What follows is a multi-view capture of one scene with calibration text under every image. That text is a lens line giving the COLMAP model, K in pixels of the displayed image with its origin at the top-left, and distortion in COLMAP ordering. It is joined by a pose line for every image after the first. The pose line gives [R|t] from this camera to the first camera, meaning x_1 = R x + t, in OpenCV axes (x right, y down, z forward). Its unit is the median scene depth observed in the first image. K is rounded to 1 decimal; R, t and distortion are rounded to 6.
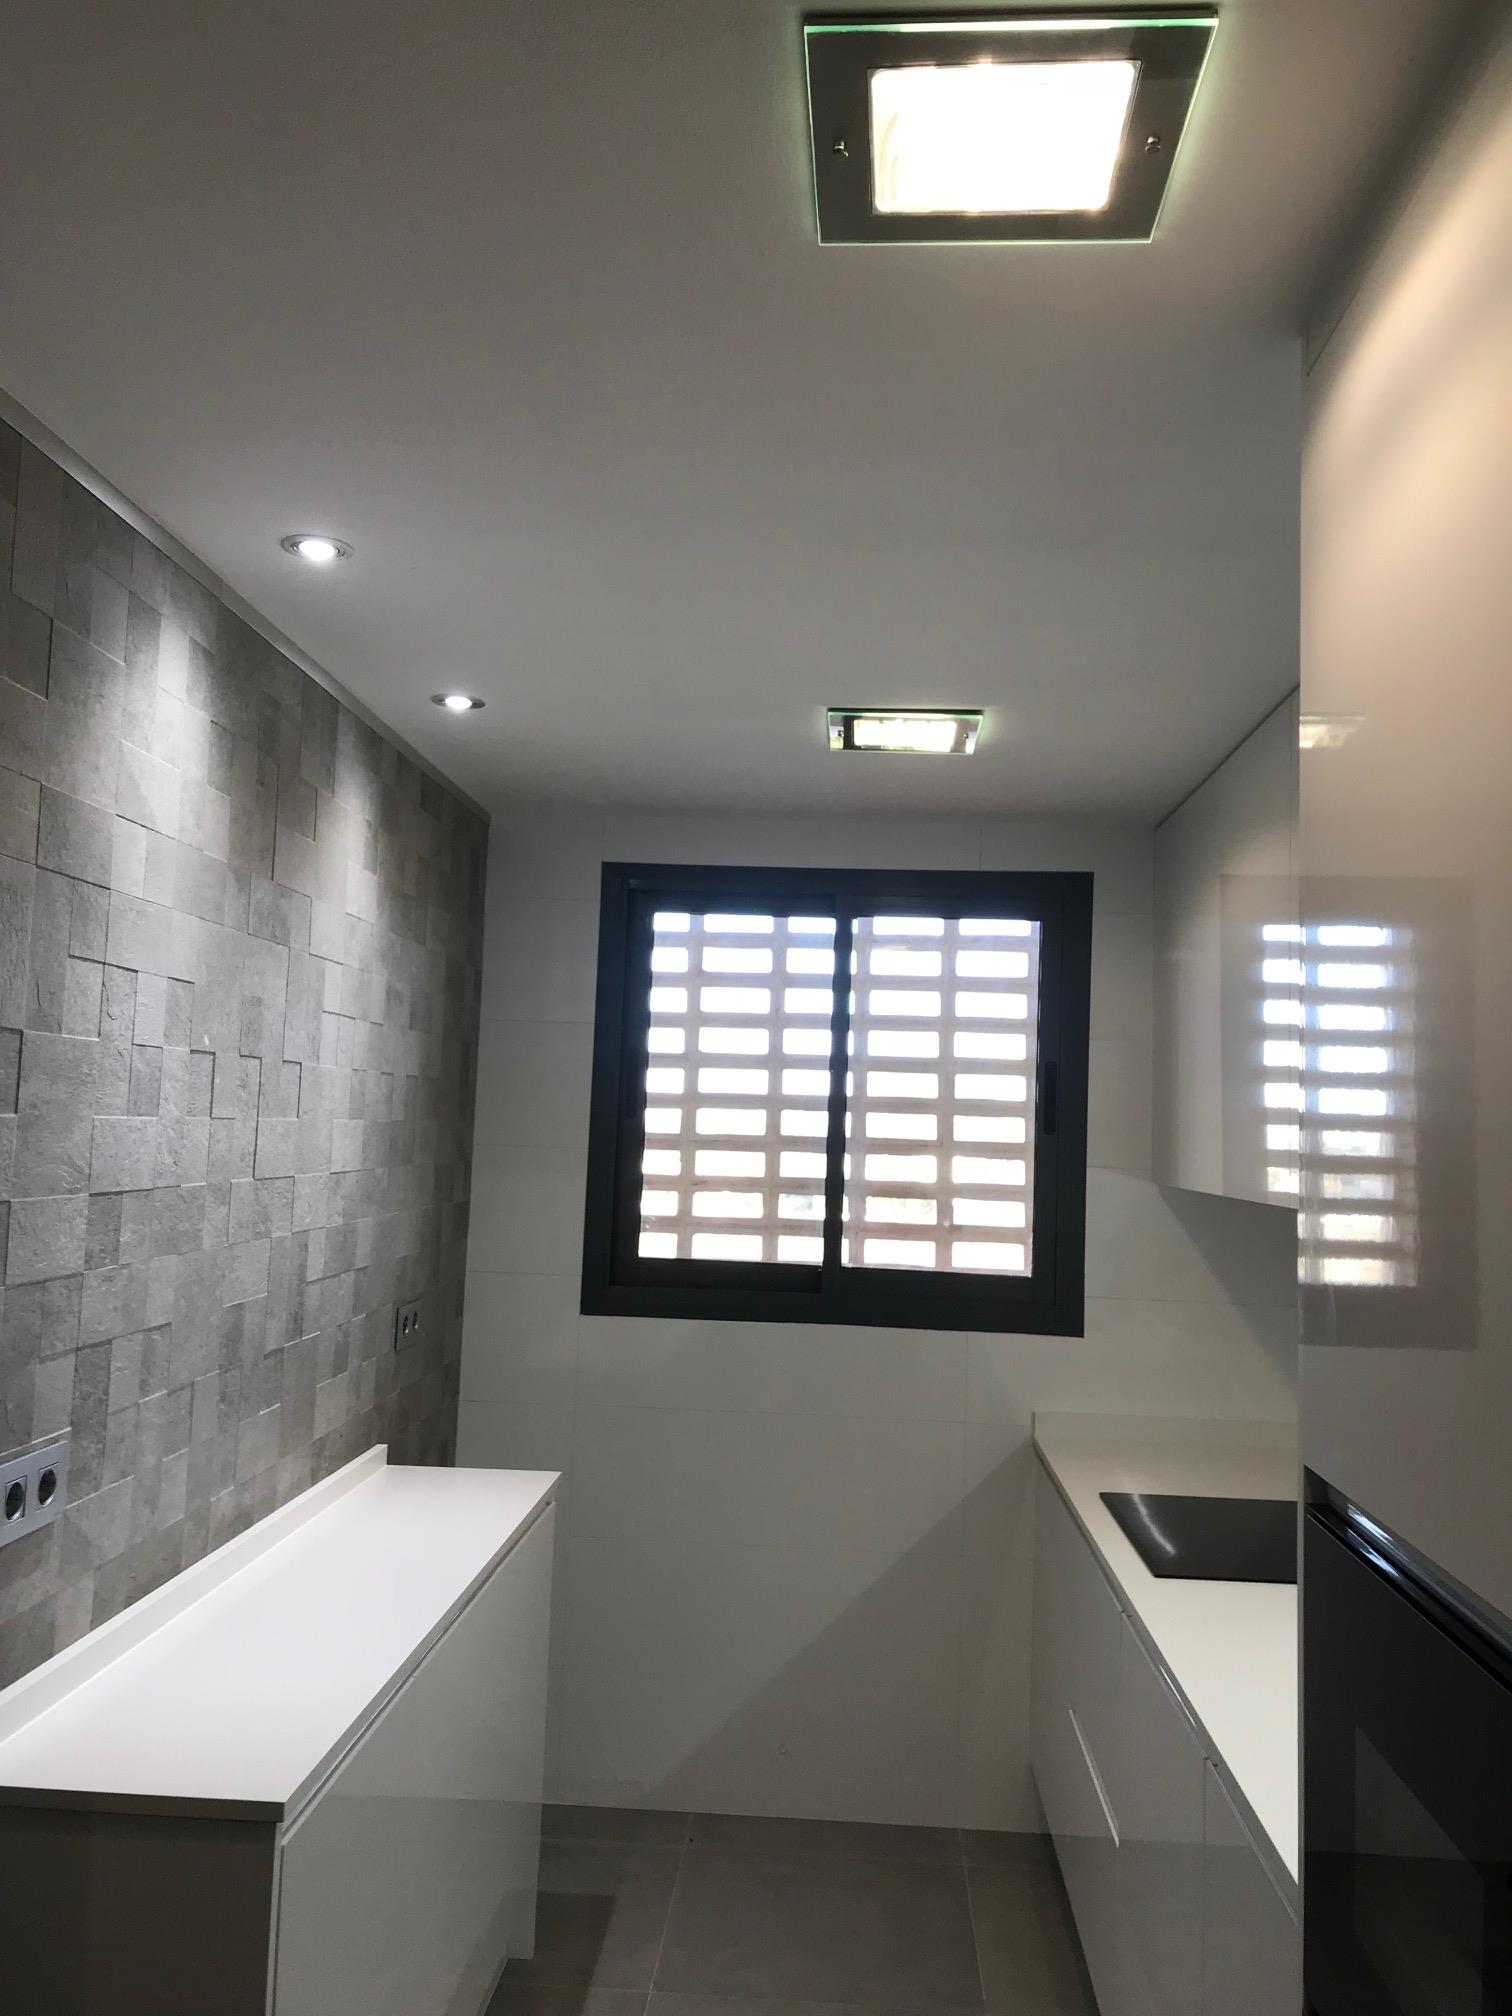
lens RADIAL K [[1663.3, 0, 770.2], [0, 1663.3, 1007.1], [0, 0, 1]] dist [0.029709, -0.020147]
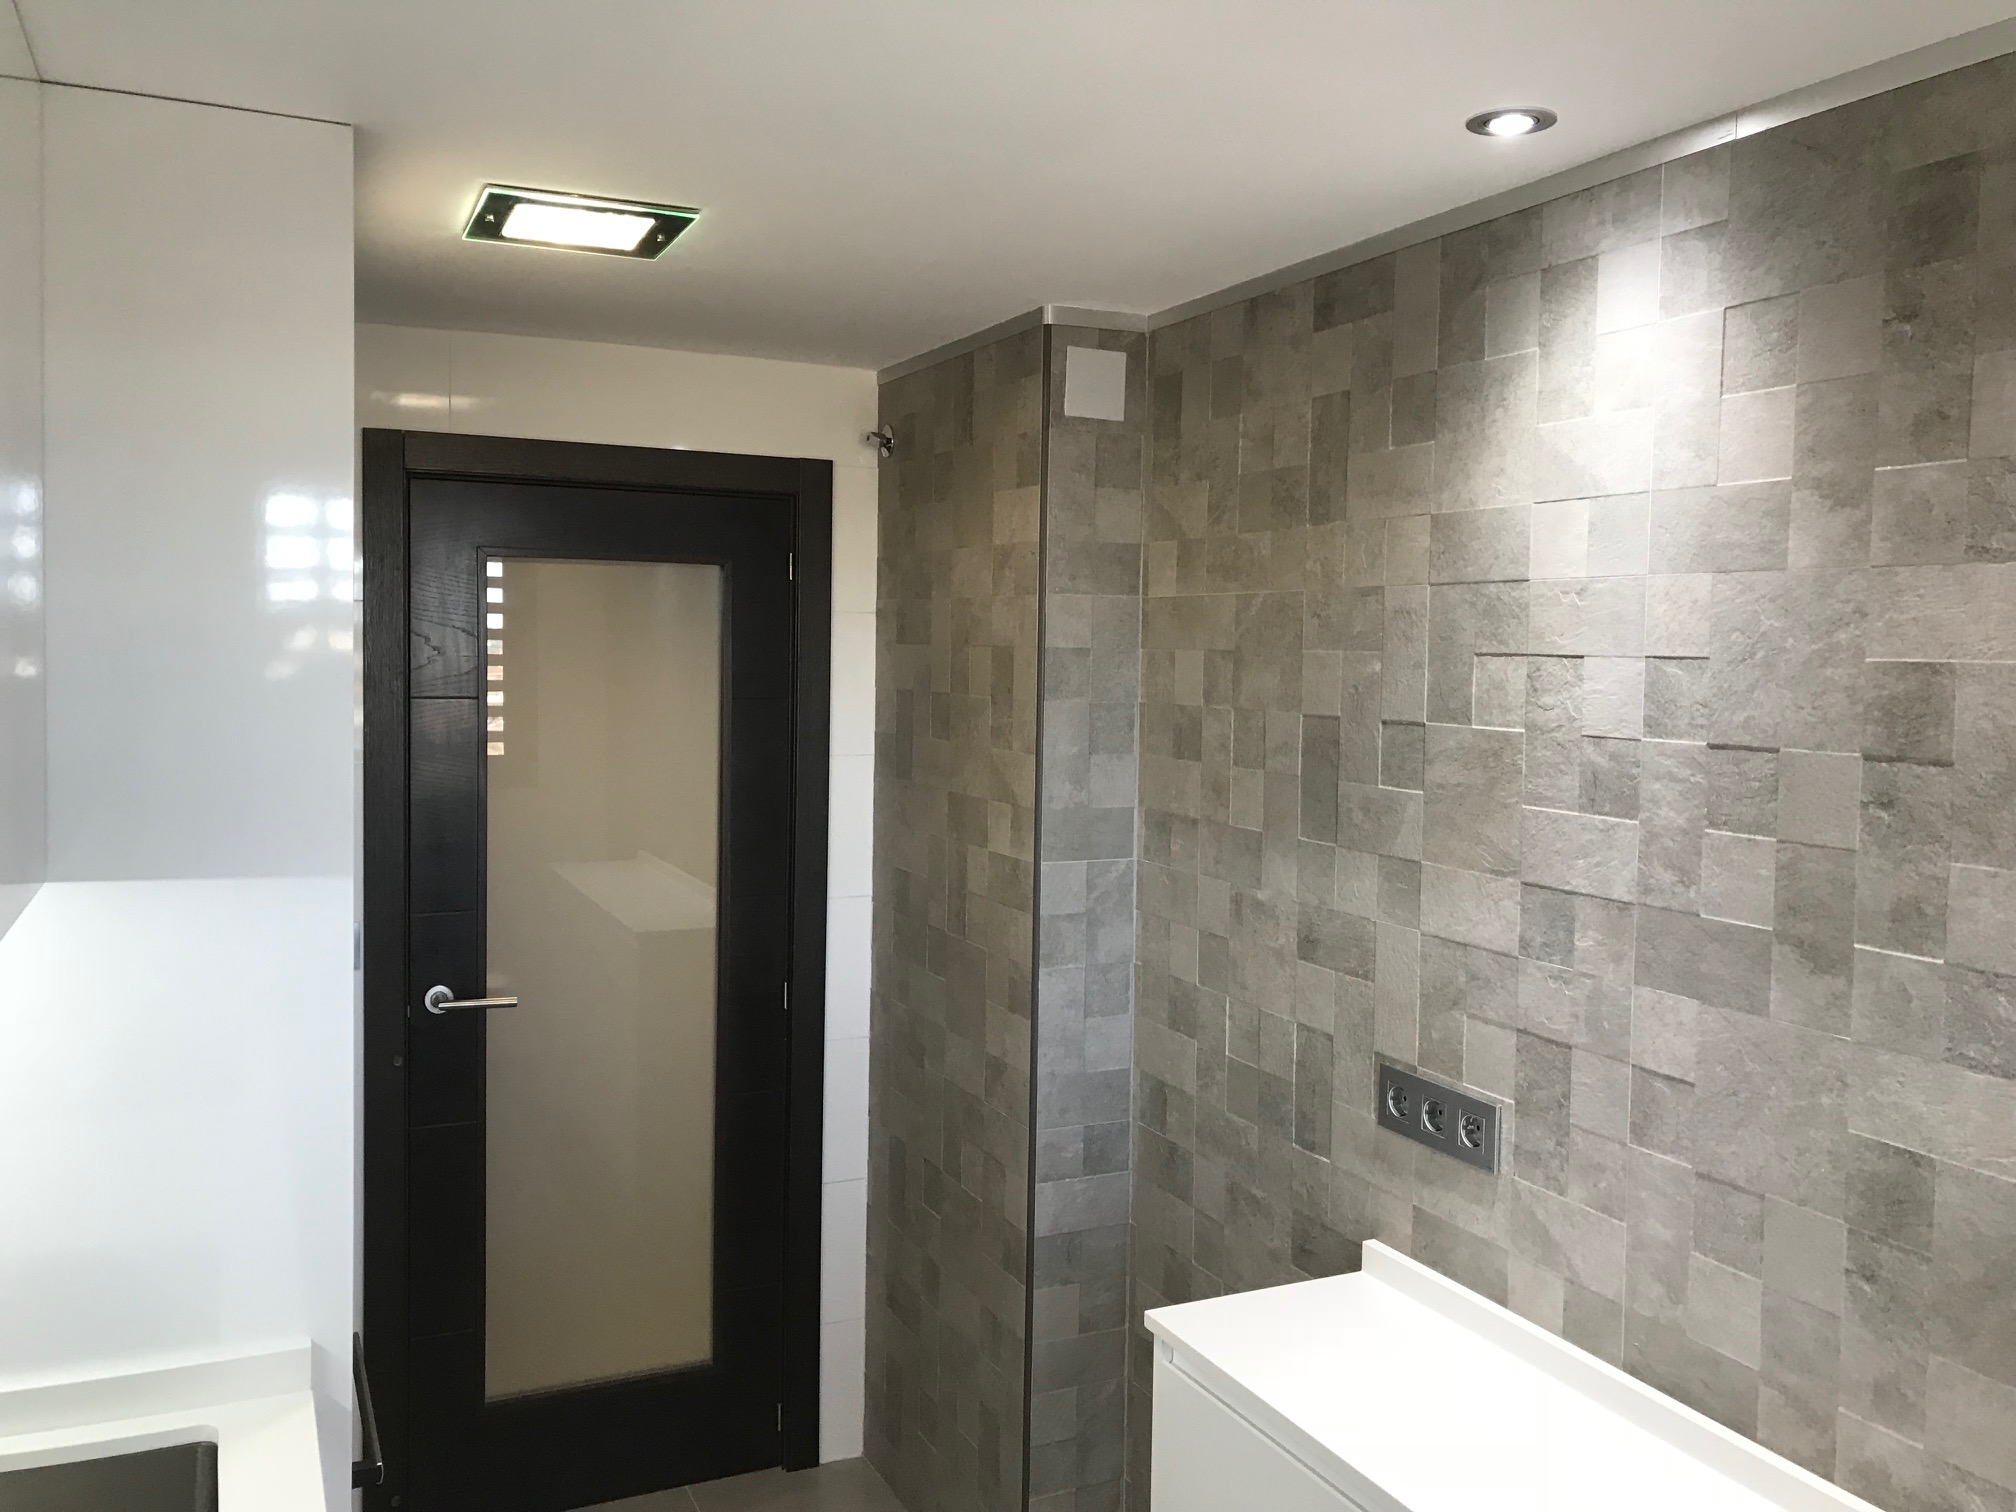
lens RADIAL K [[1663.3, 0, 1016.6], [0, 1663.3, 751.0], [0, 0, 1]] dist [0.029709, -0.020147]
pose [[-0.879867, -0.021619, -0.474727, 0.269186], [-0.015983, 0.999746, -0.015905, 0.040740], [0.474950, -0.006407, -0.879989, 1.342857]]
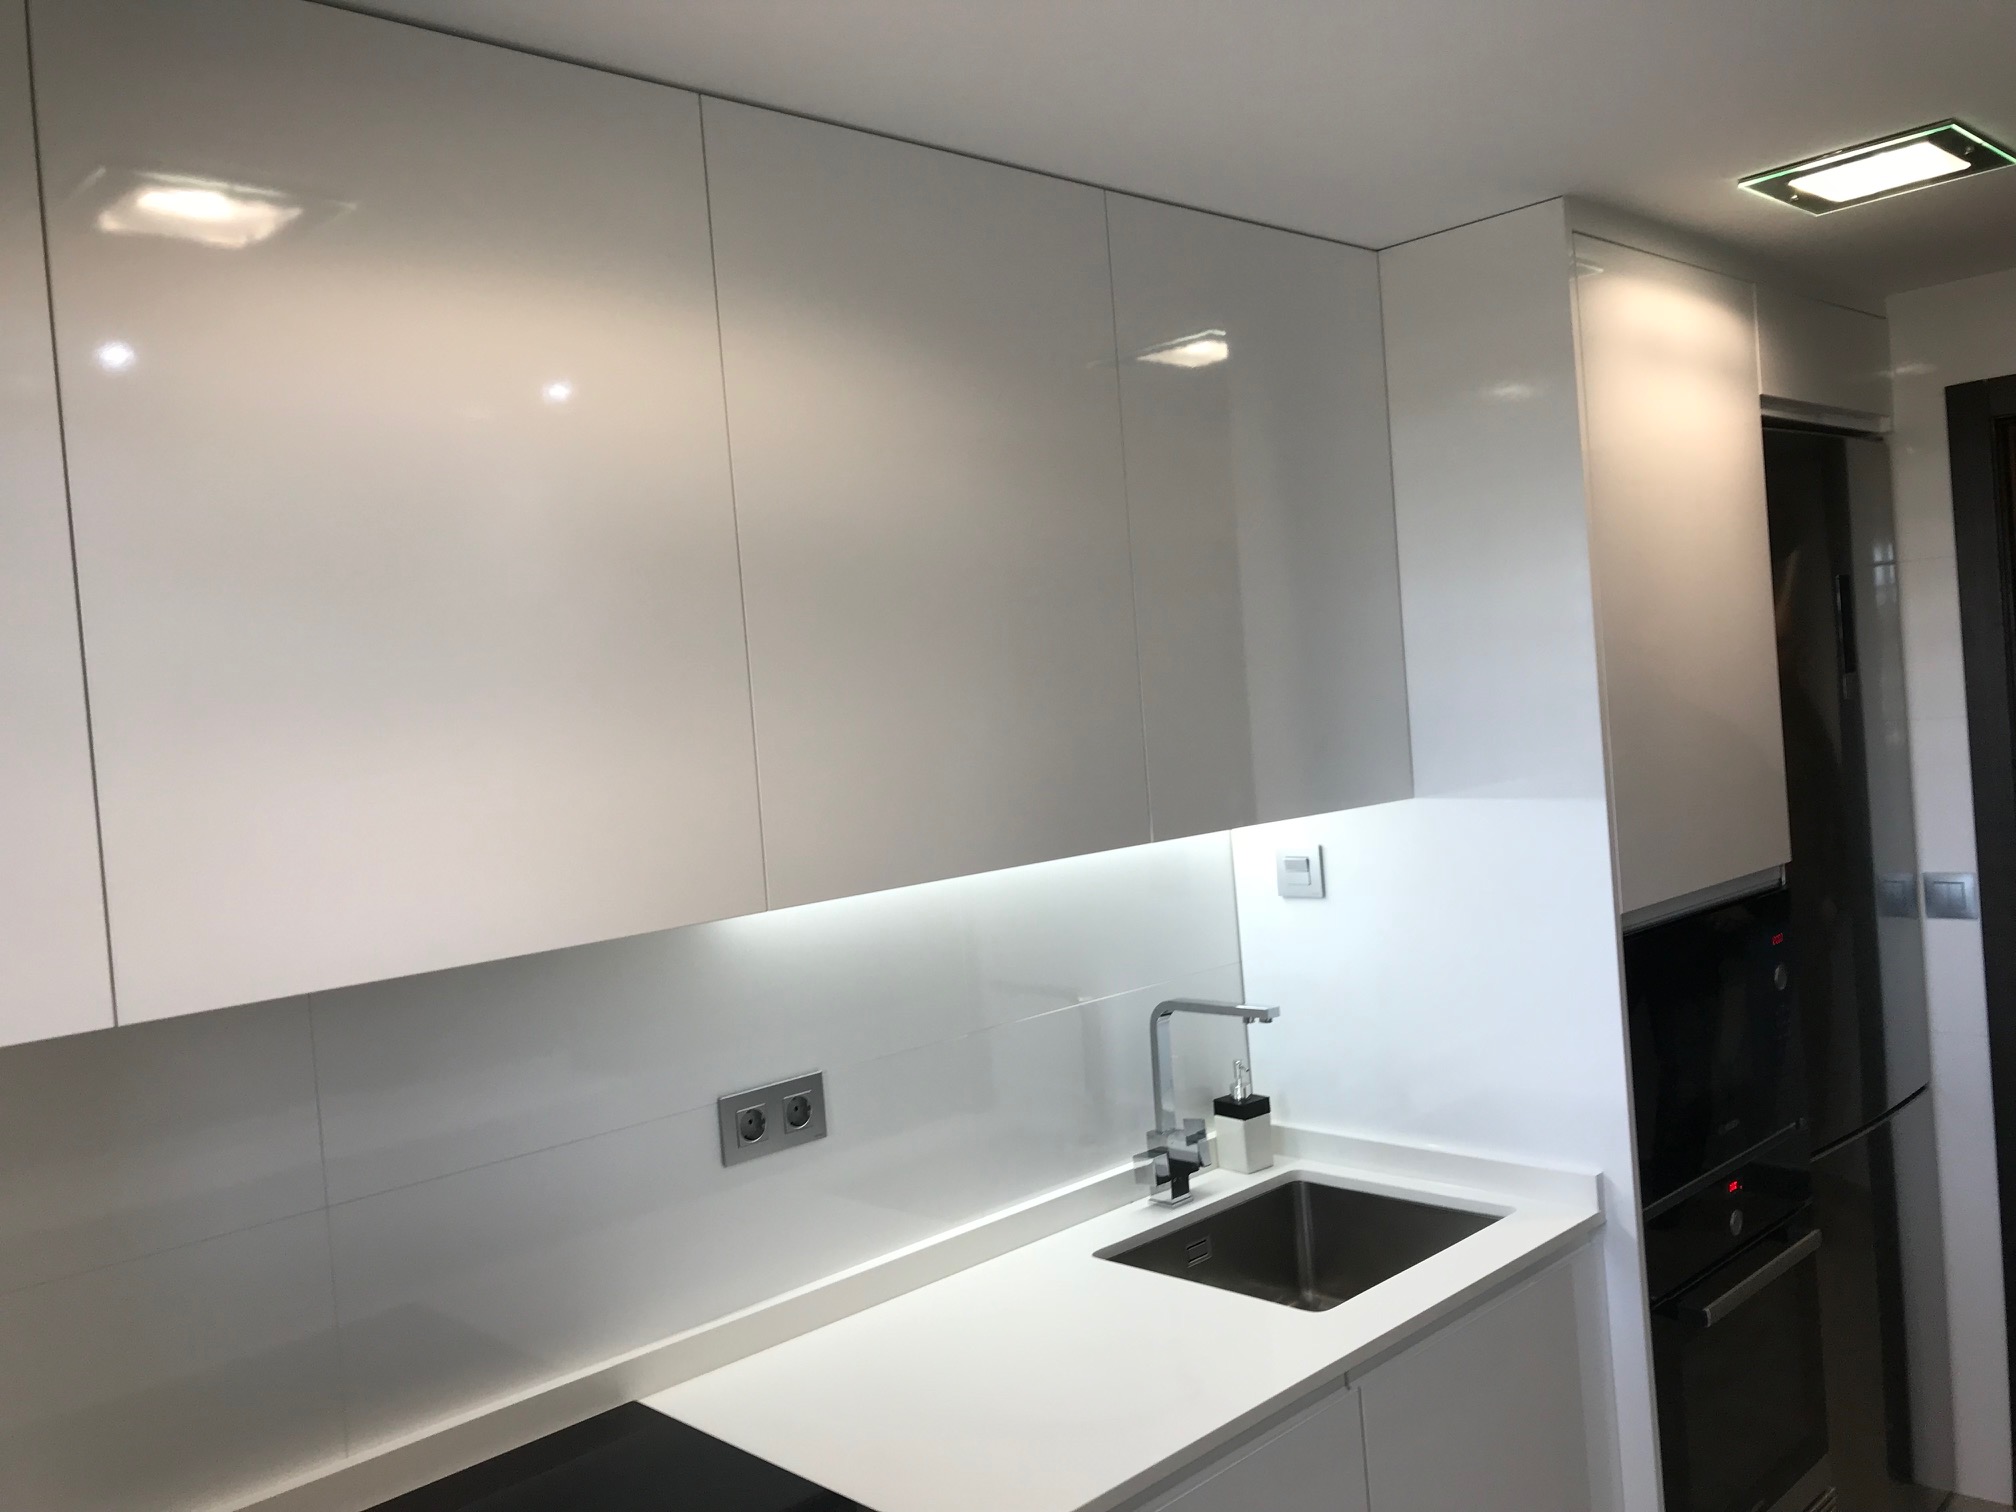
lens RADIAL K [[1678.1, 0, 1019.7], [0, 1678.1, 753.9], [0, 0, 1]] dist [0.019347, 0.002550]
pose [[-0.736797, 0.008513, 0.676060, -0.208518], [0.008889, 0.999956, -0.002904, 0.063181], [-0.676055, 0.003870, -0.736841, 1.435894]]
